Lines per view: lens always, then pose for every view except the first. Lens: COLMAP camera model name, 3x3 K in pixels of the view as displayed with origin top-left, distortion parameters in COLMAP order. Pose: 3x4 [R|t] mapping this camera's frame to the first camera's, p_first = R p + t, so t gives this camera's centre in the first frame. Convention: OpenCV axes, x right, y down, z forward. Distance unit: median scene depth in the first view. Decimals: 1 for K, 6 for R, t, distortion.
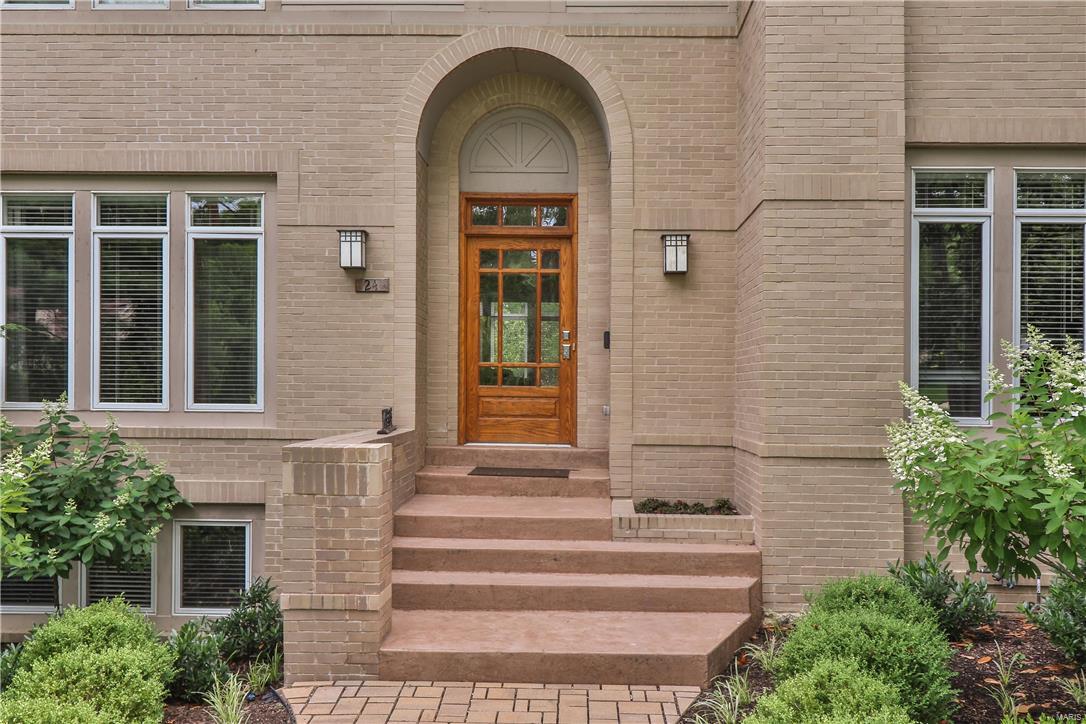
lens RADIAL K [[865.7, 0, 543.0], [0, 865.7, 362.0], [0, 0, 1]] dist [0.006044, 0.003154]
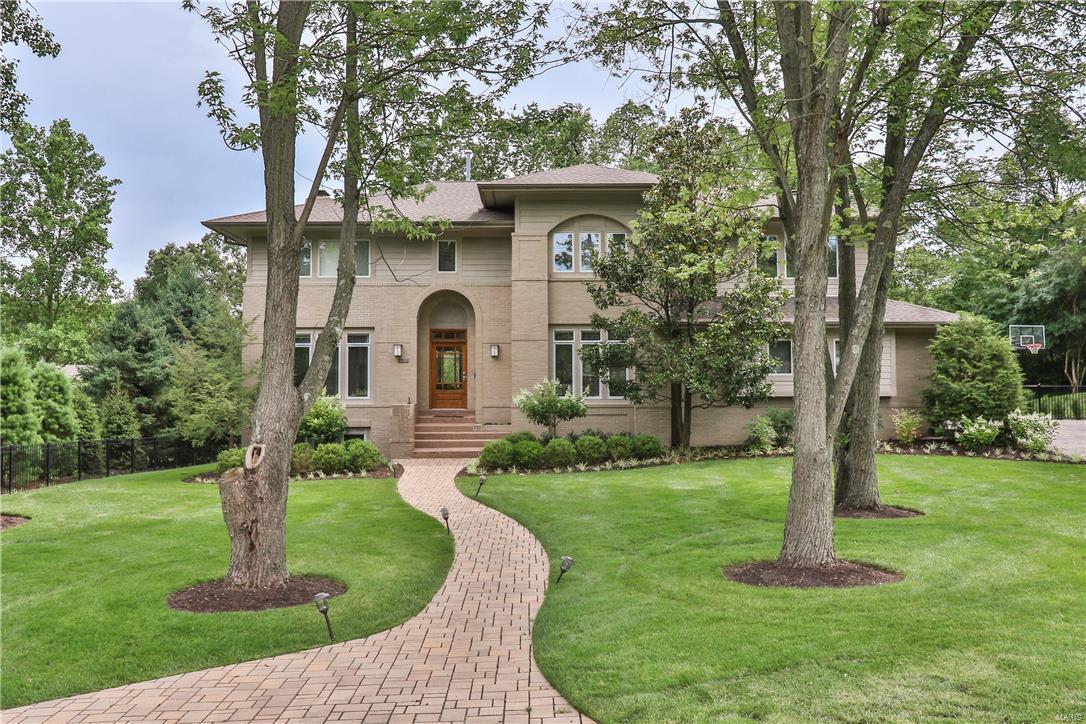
lens RADIAL K [[887.5, 0, 543.0], [0, 887.5, 362.0], [0, 0, 1]] dist [-0.009899, 0.004864]
pose [[0.999457, -0.010016, 0.031376, 0.232078], [0.010020, 0.999950, 0.000020, -0.077299], [-0.031374, 0.000294, 0.999508, -2.428036]]
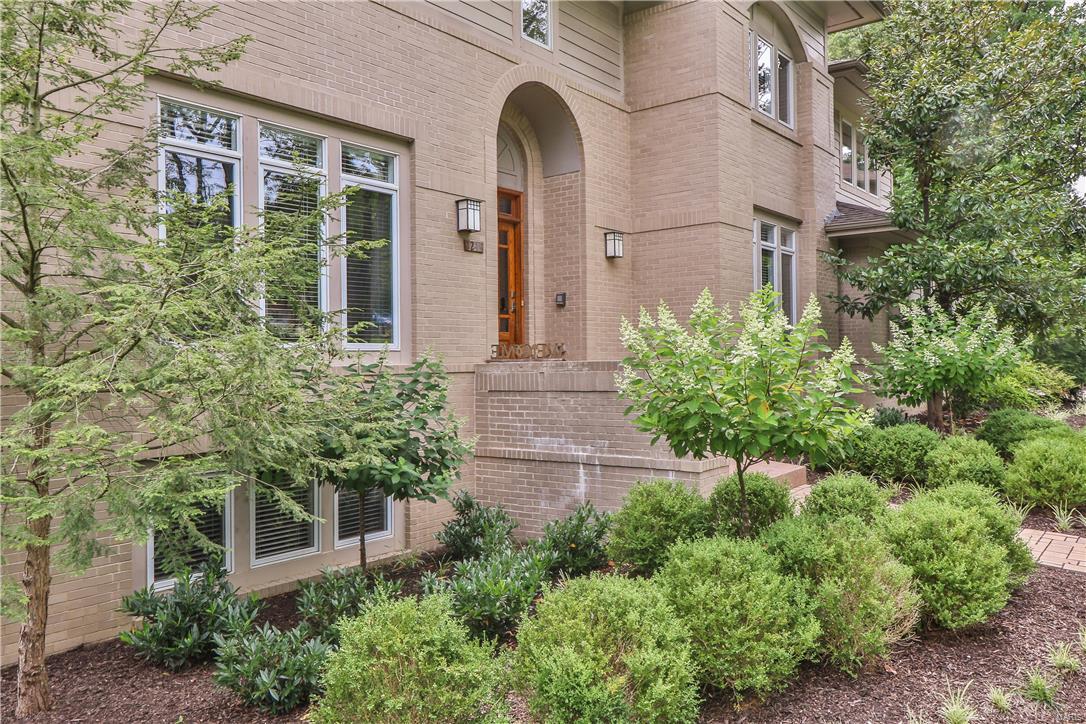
lens RADIAL K [[764.7, 0, 543.0], [0, 764.7, 362.0], [0, 0, 1]] dist [-0.002696, -0.005002]
pose [[0.623771, -0.023748, 0.781247, -0.989532], [0.011060, 0.999706, 0.021558, 0.054514], [-0.781529, -0.004807, 0.623850, 0.234503]]
